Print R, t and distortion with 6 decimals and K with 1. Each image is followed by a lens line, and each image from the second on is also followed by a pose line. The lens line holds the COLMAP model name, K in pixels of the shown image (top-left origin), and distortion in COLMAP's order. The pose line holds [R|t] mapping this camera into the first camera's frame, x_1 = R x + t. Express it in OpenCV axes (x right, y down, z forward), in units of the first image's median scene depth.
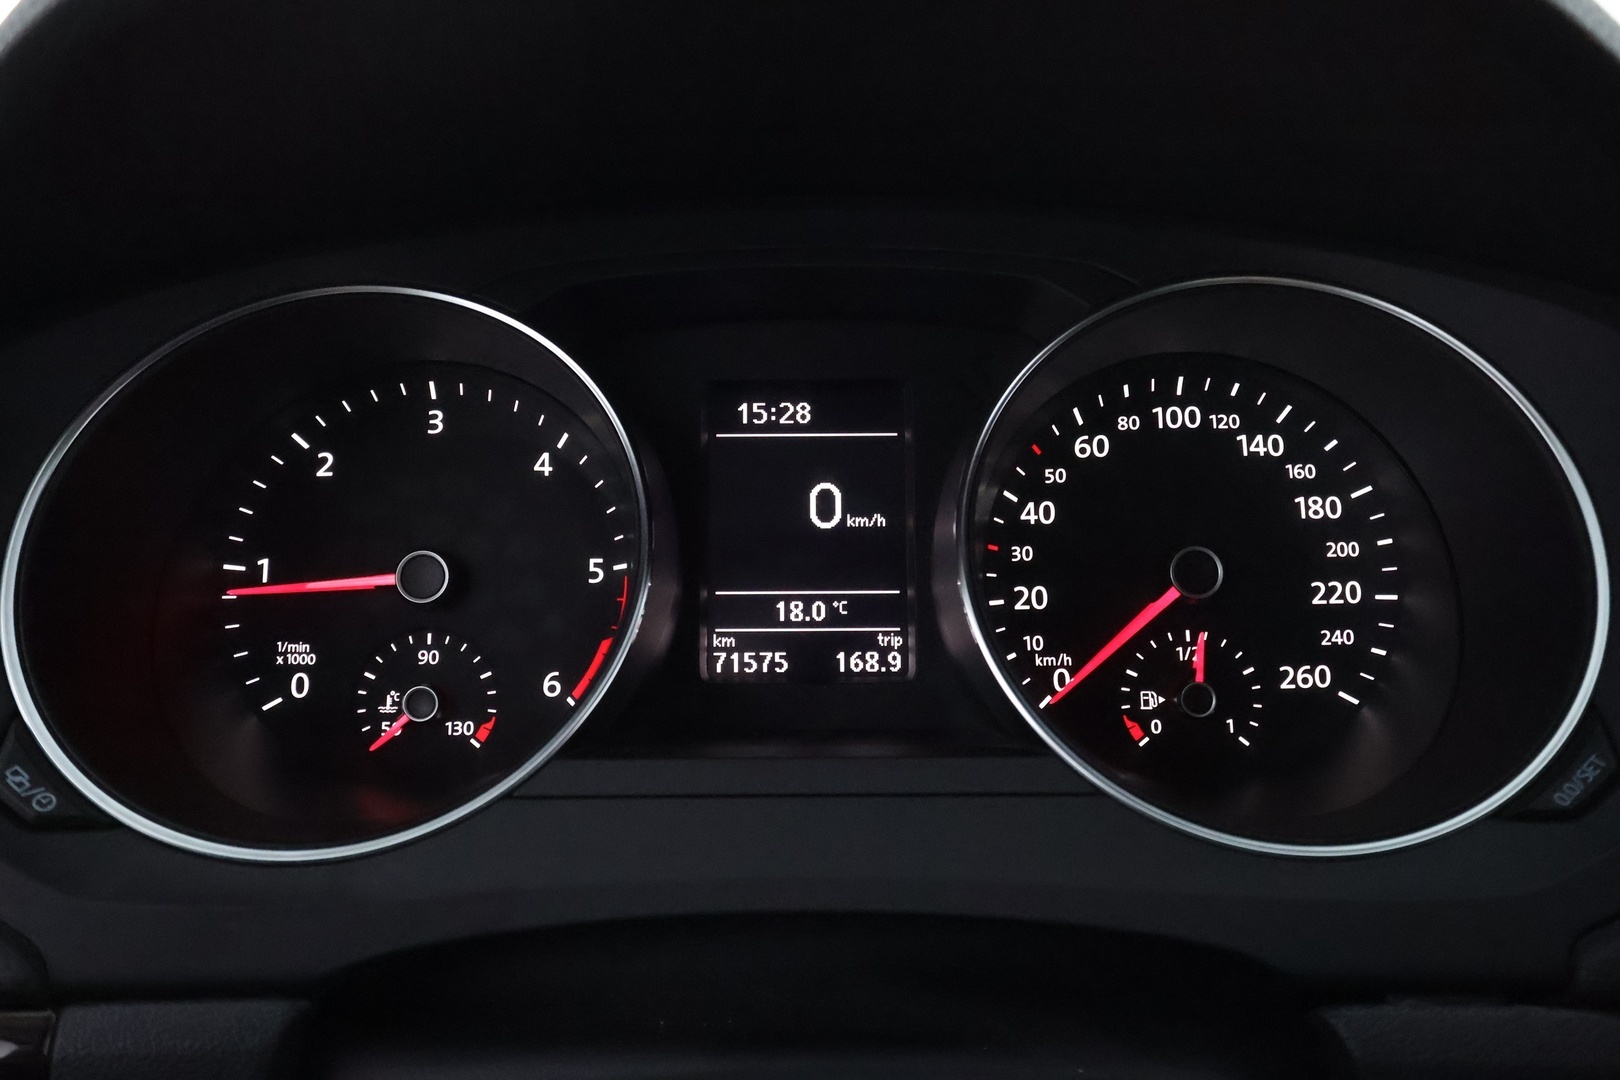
lens RADIAL K [[1265.2, 0, 795.8], [0, 1265.2, 533.4], [0, 0, 1]] dist [0.006518, 0.015151]
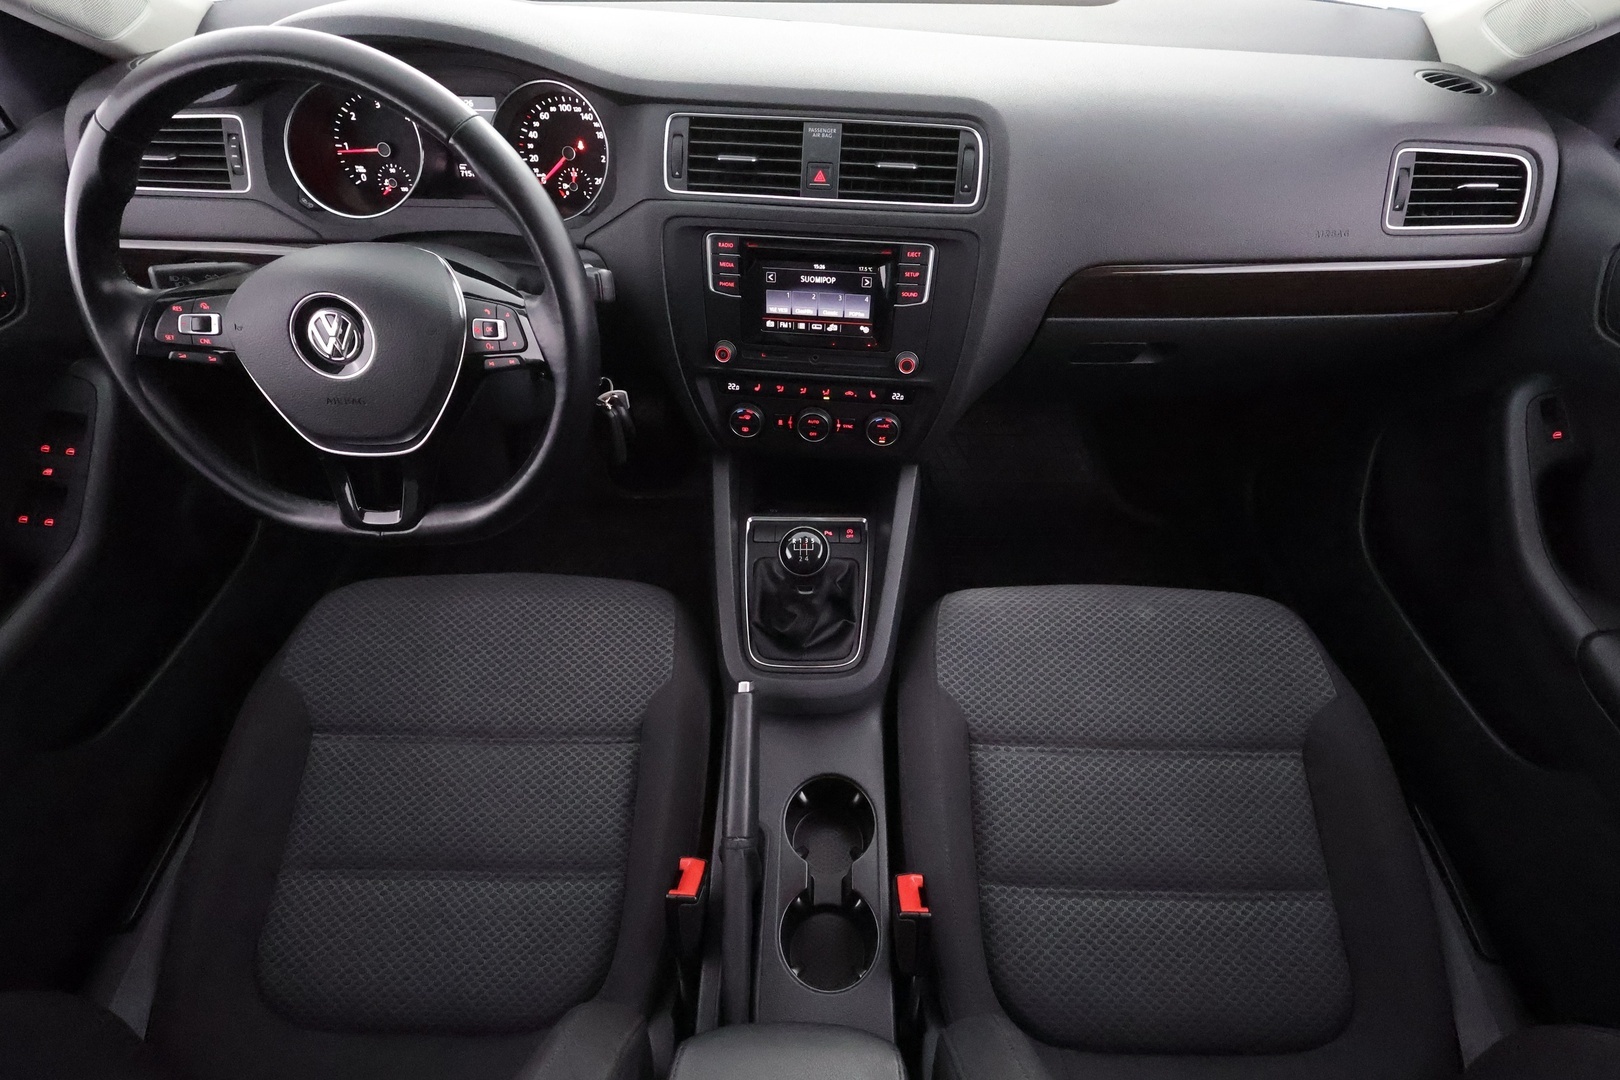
lens RADIAL K [[744.0, 0, 815.3], [0, 744.0, 544.4], [0, 0, 1]] dist [0.000651, -0.001249]
pose [[0.999773, 0.016843, 0.013021, 1.091174], [-0.021274, 0.813731, 0.580852, -0.353537], [-0.000812, -0.580997, 0.813905, -1.713827]]
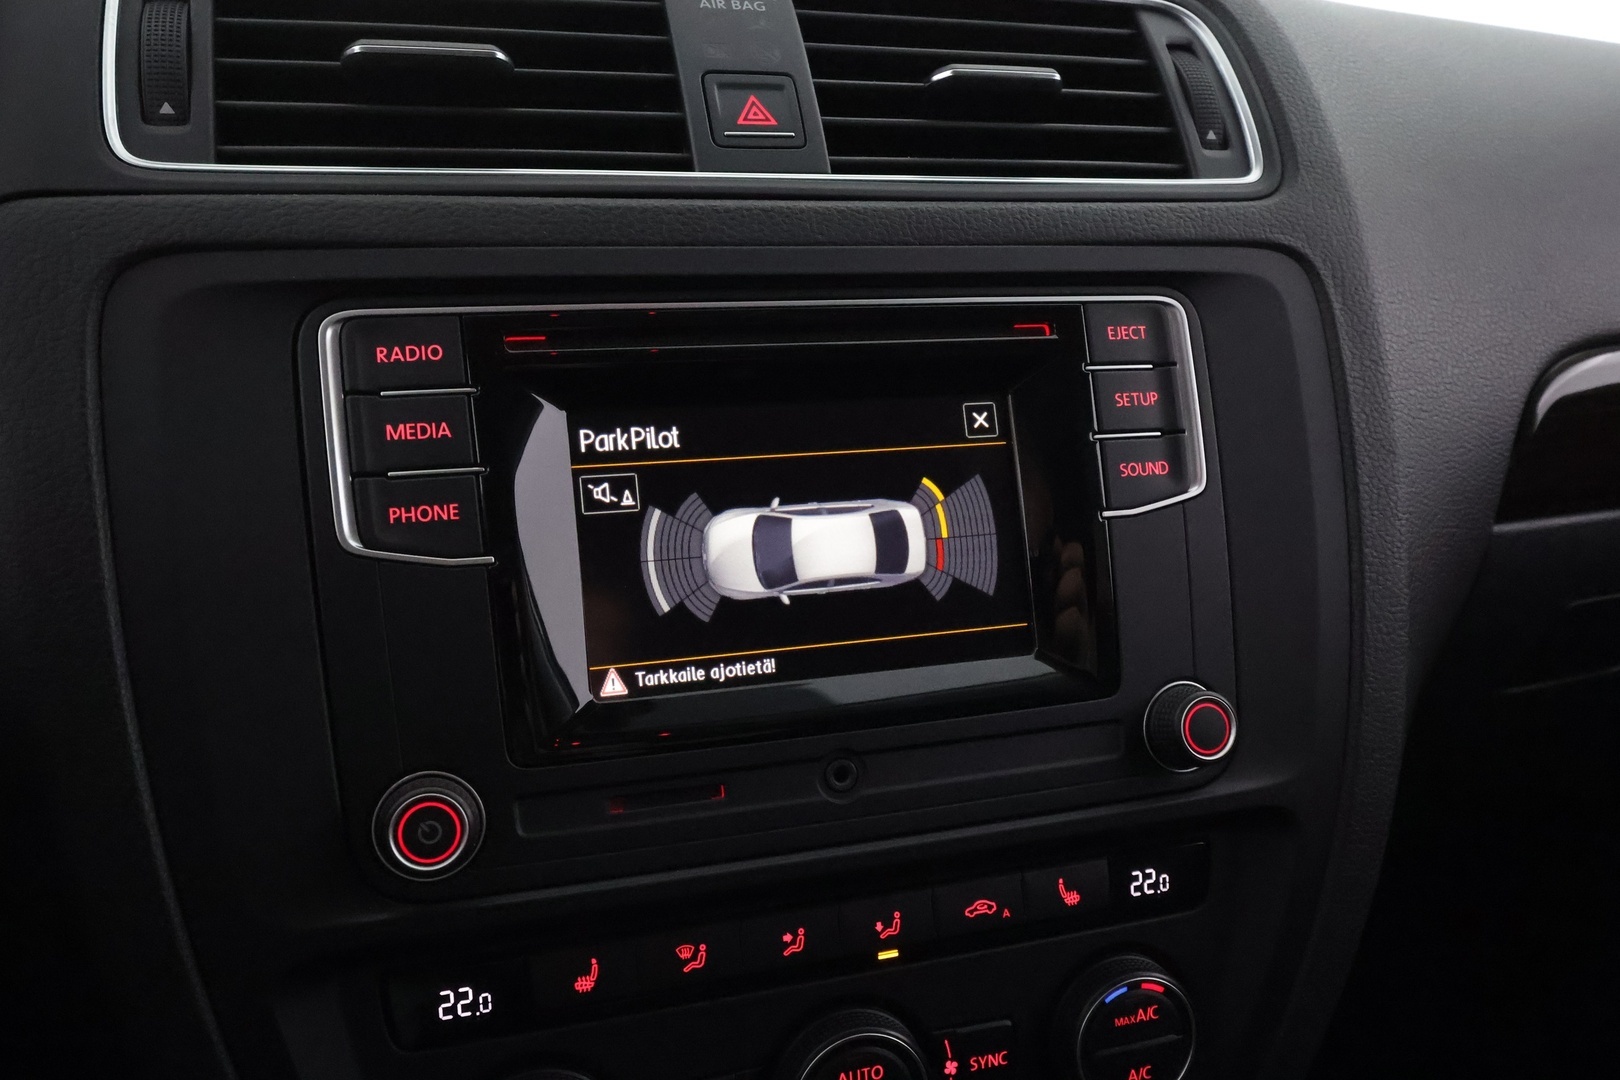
lens RADIAL K [[1265.2, 0, 820.7], [0, 1265.2, 542.5], [0, 0, 1]] dist [0.006518, 0.015151]
pose [[0.919264, -0.076158, 0.386204, 0.760038], [0.072684, 0.997075, 0.023613, 0.327046], [-0.386873, 0.006364, 0.922111, -0.332176]]
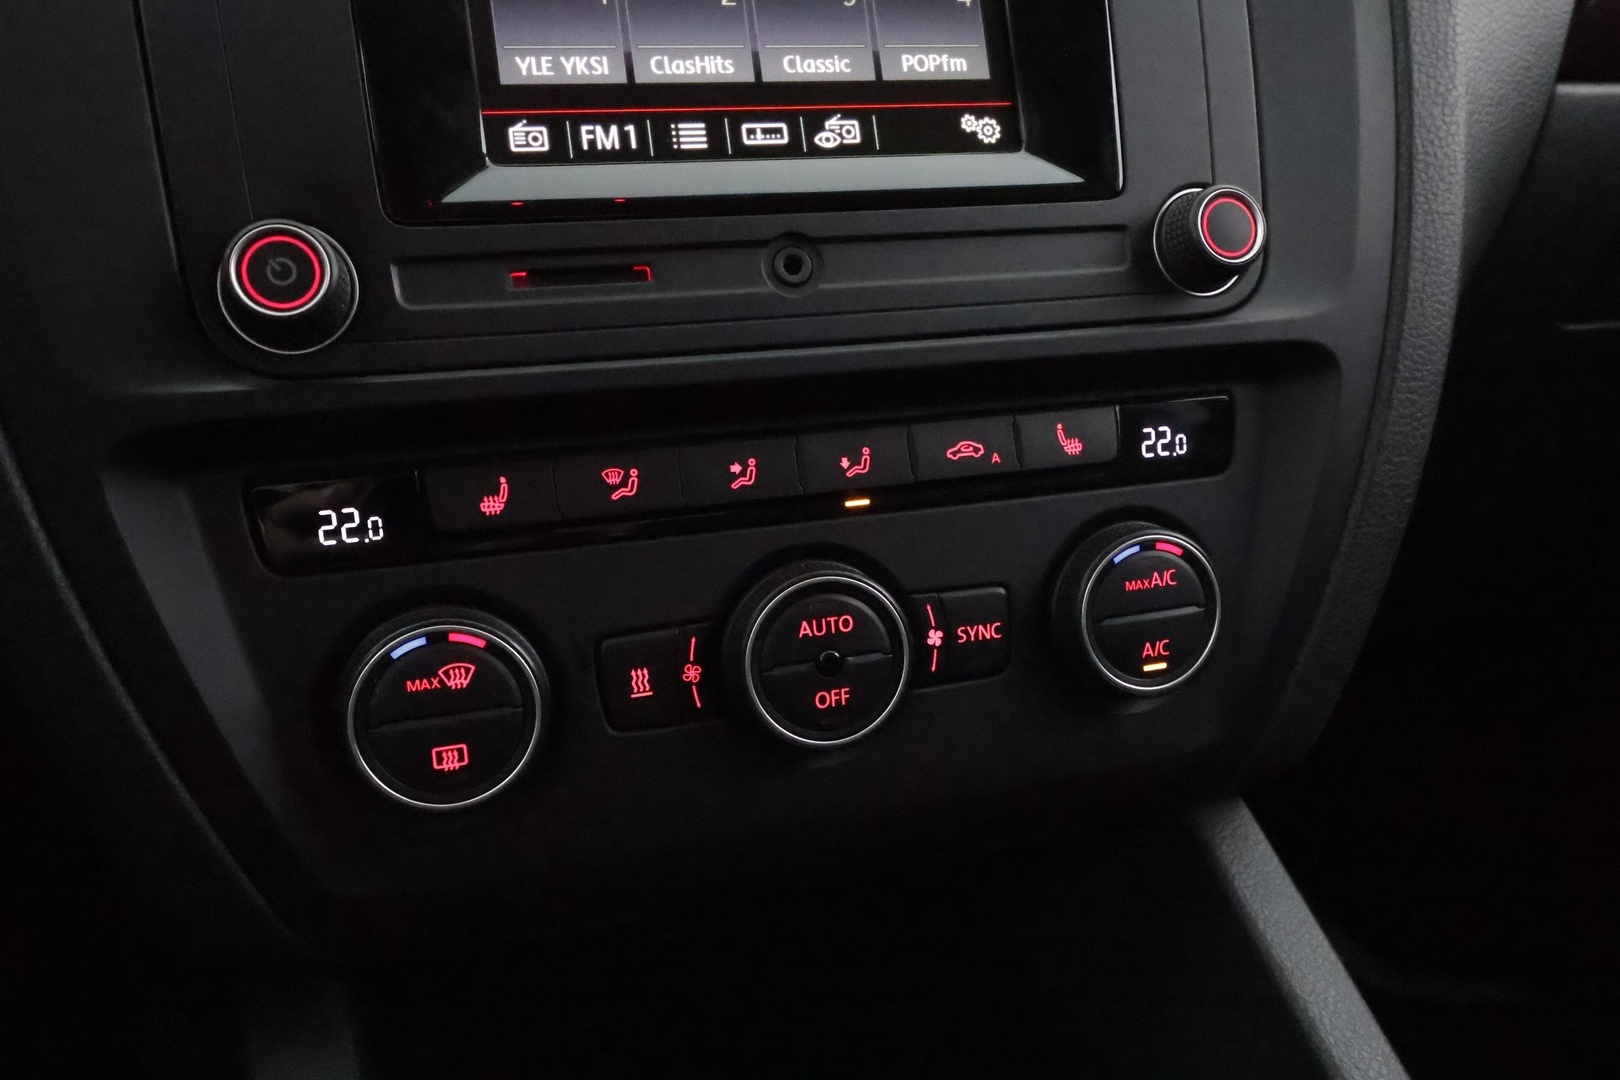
lens RADIAL K [[1265.2, 0, 814.9], [0, 1265.2, 532.5], [0, 0, 1]] dist [0.006518, 0.015151]
pose [[0.921145, -0.115959, 0.371544, 0.822242], [0.101197, 0.993112, 0.059059, 0.630850], [-0.375833, -0.016803, 0.926535, -0.213086]]
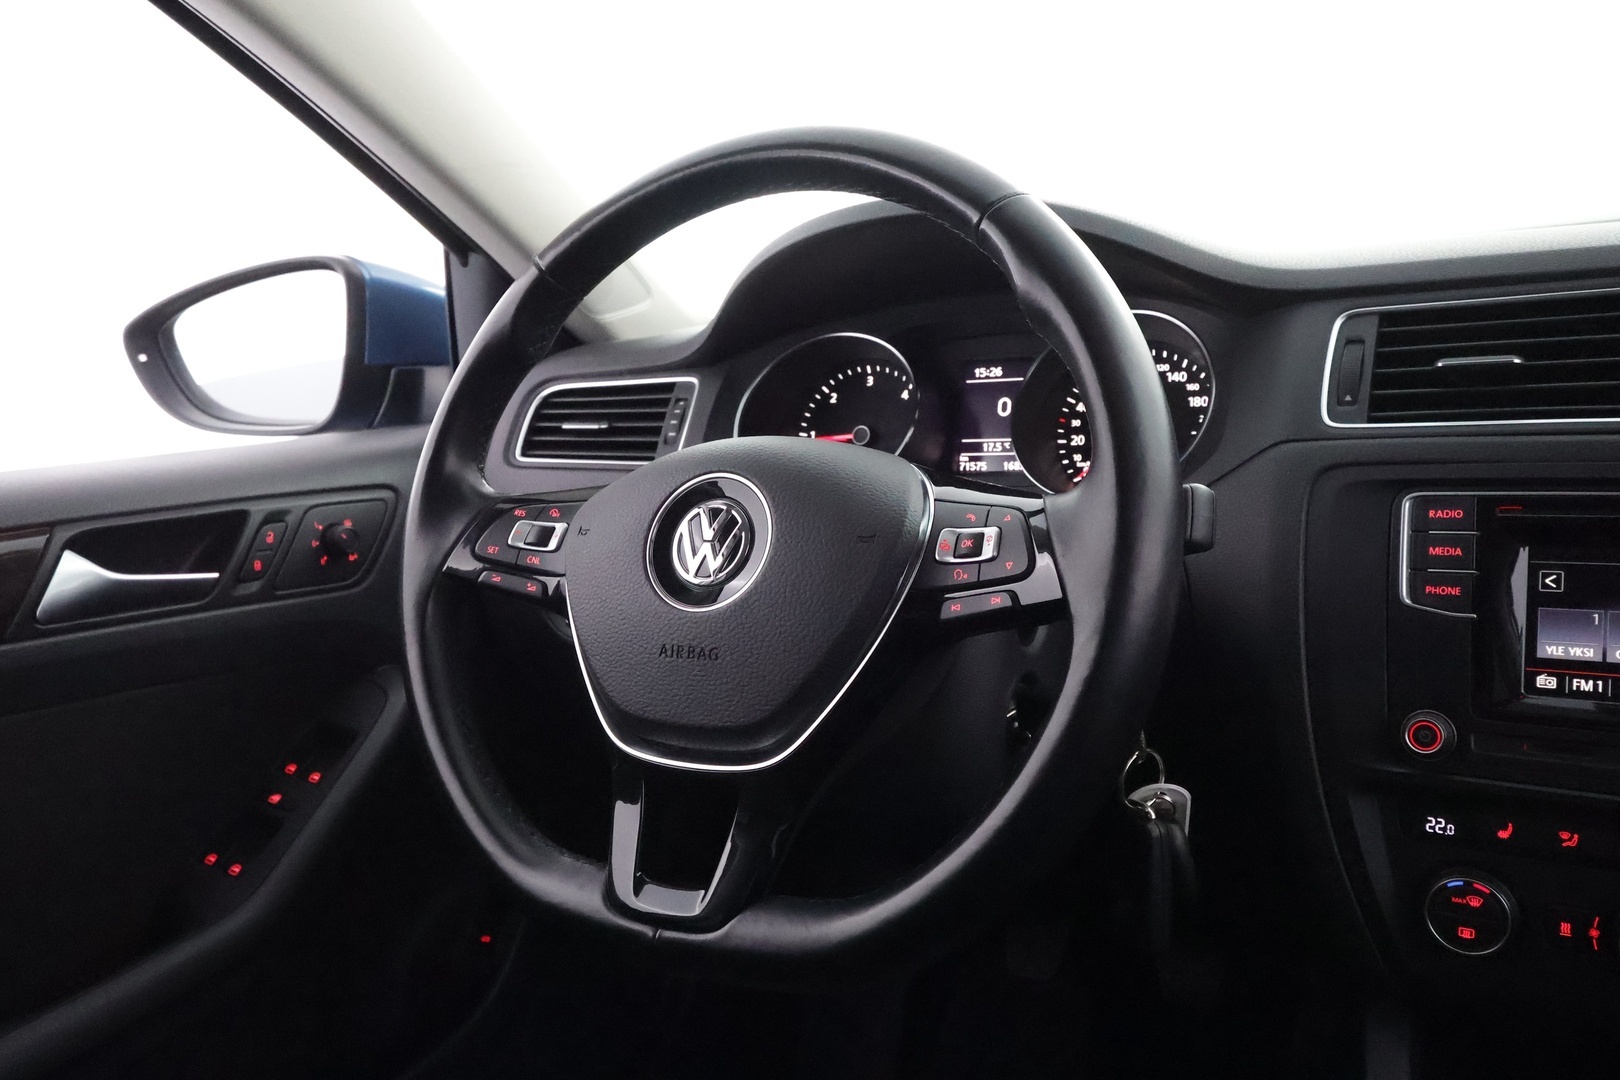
lens RADIAL K [[1219.9, 0, 809.6], [0, 1219.9, 540.9], [0, 0, 1]] dist [-0.000633, -0.001097]
pose [[0.877602, 0.022831, -0.478845, 0.881457], [-0.024297, 0.999700, 0.003135, 0.255277], [0.478773, 0.008883, 0.877894, -1.386914]]
